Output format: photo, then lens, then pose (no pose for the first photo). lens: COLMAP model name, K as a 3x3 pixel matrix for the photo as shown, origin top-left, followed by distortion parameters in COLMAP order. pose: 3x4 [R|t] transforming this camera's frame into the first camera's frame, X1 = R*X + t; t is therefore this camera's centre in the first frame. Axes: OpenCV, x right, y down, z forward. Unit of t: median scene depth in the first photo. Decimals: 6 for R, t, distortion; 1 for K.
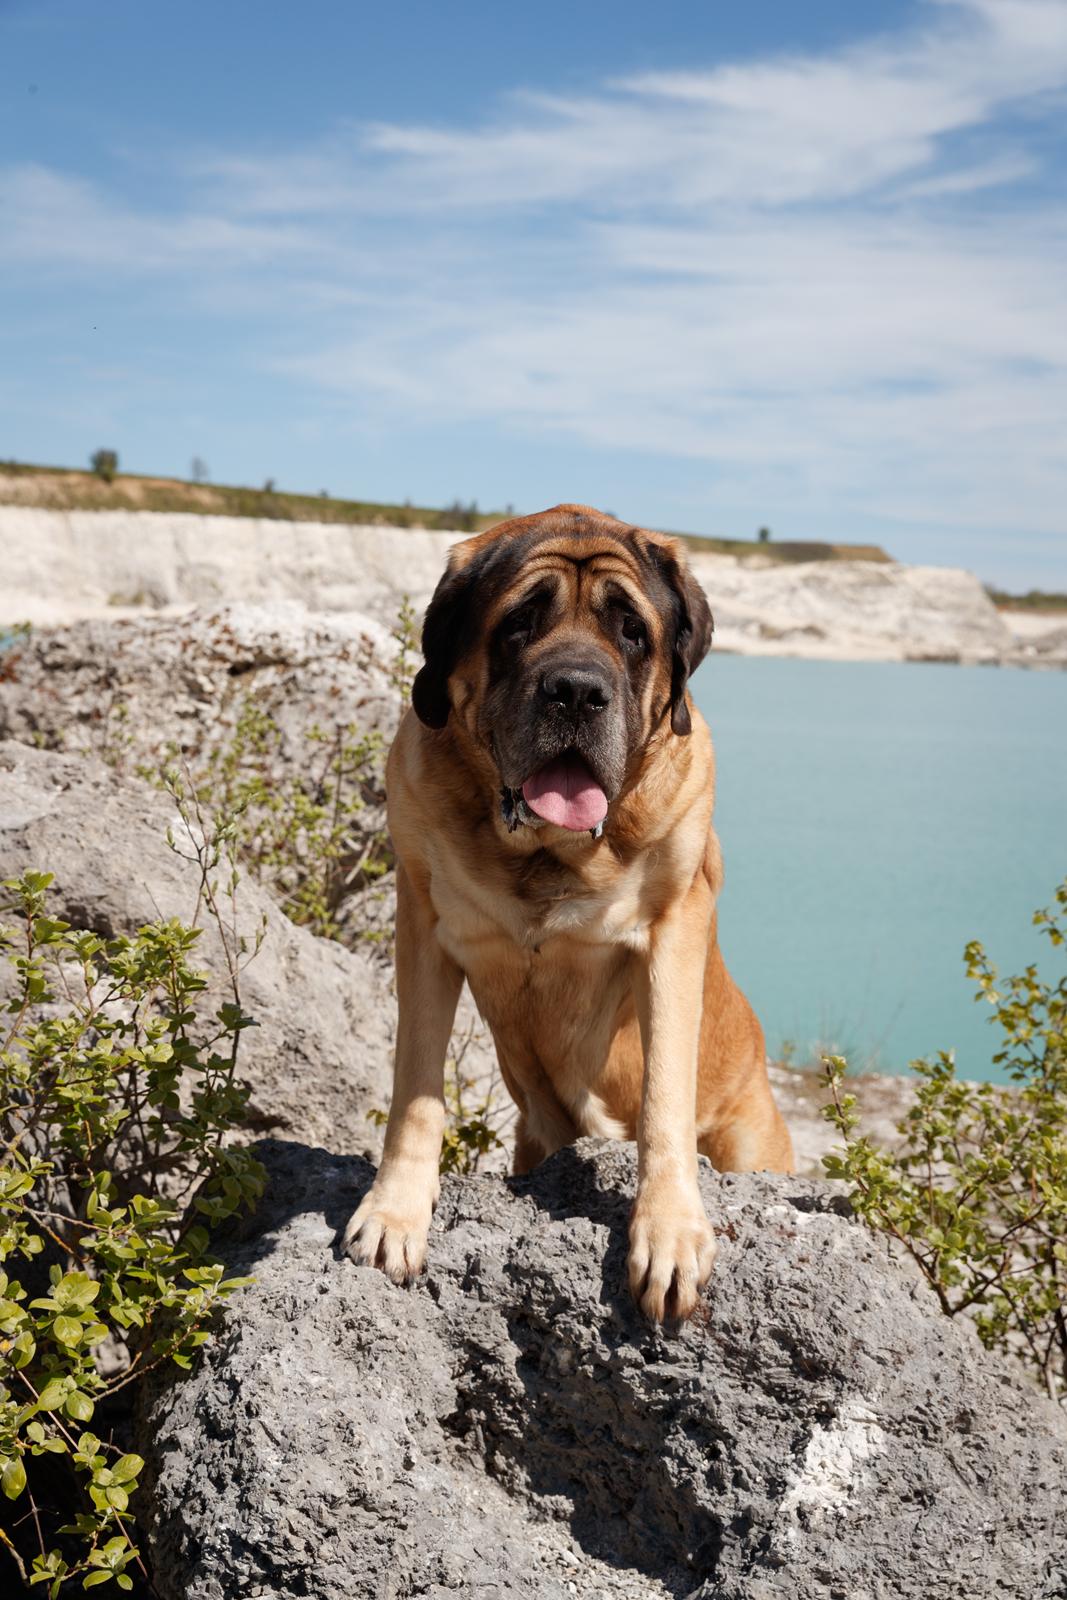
lens RADIAL K [[1927.3, 0, 533.5], [0, 1927.3, 800.0], [0, 0, 1]] dist [-0.004363, 0.008358]
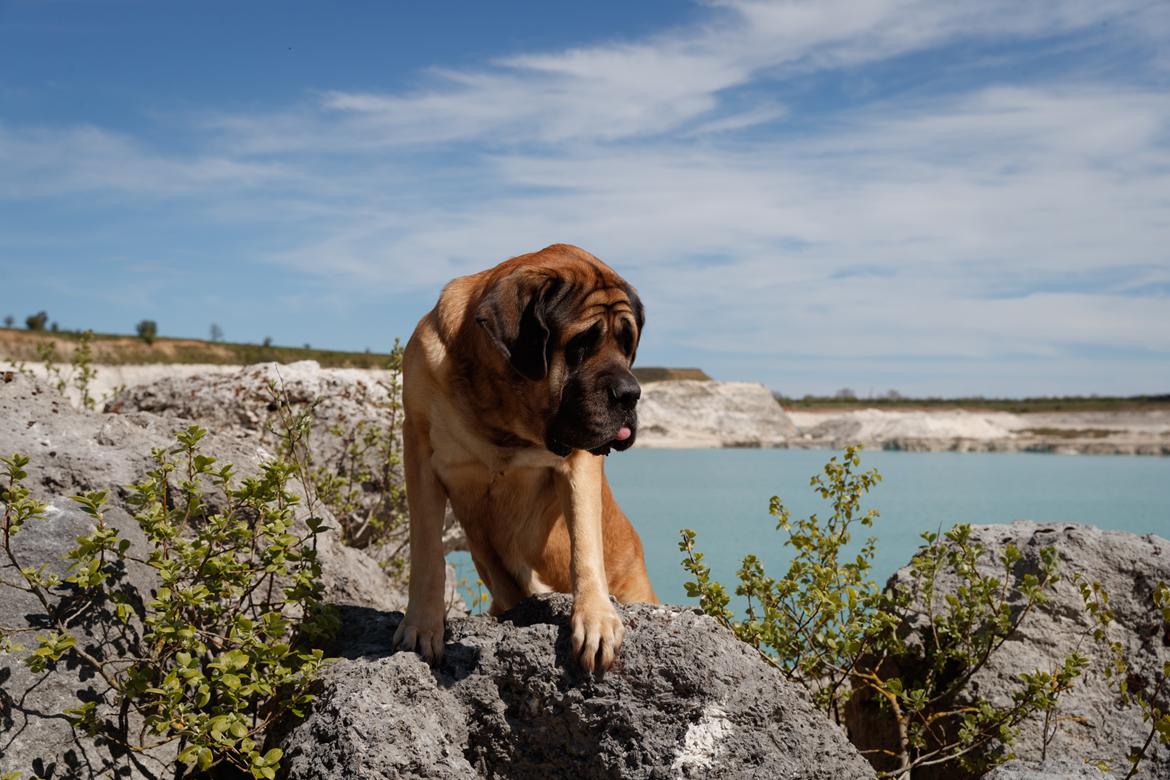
lens RADIAL K [[1370.5, 0, 585.0], [0, 1370.5, 390.0], [0, 0, 1]] dist [-0.004494, 0.013558]
pose [[0.994995, -0.039708, 0.091700, -0.038138], [0.050423, 0.991773, -0.117663, 0.169849], [-0.086273, 0.121698, 0.988811, -0.181866]]
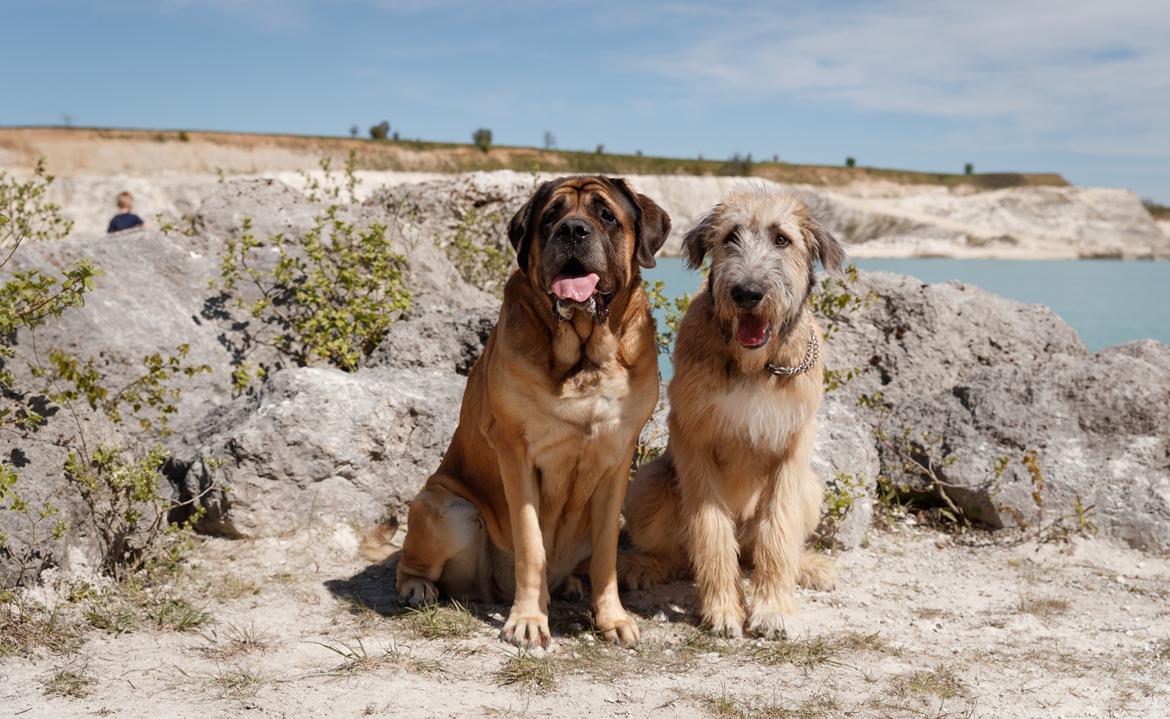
lens RADIAL K [[1410.0, 0, 617.1], [0, 1410.0, 356.6], [0, 0, 1]] dist [0.012688, -0.036149]
pose [[0.991411, -0.027668, -0.127824, 0.536092], [0.026075, 0.999560, -0.014117, 0.356877], [0.128159, 0.010662, 0.991696, -1.354919]]
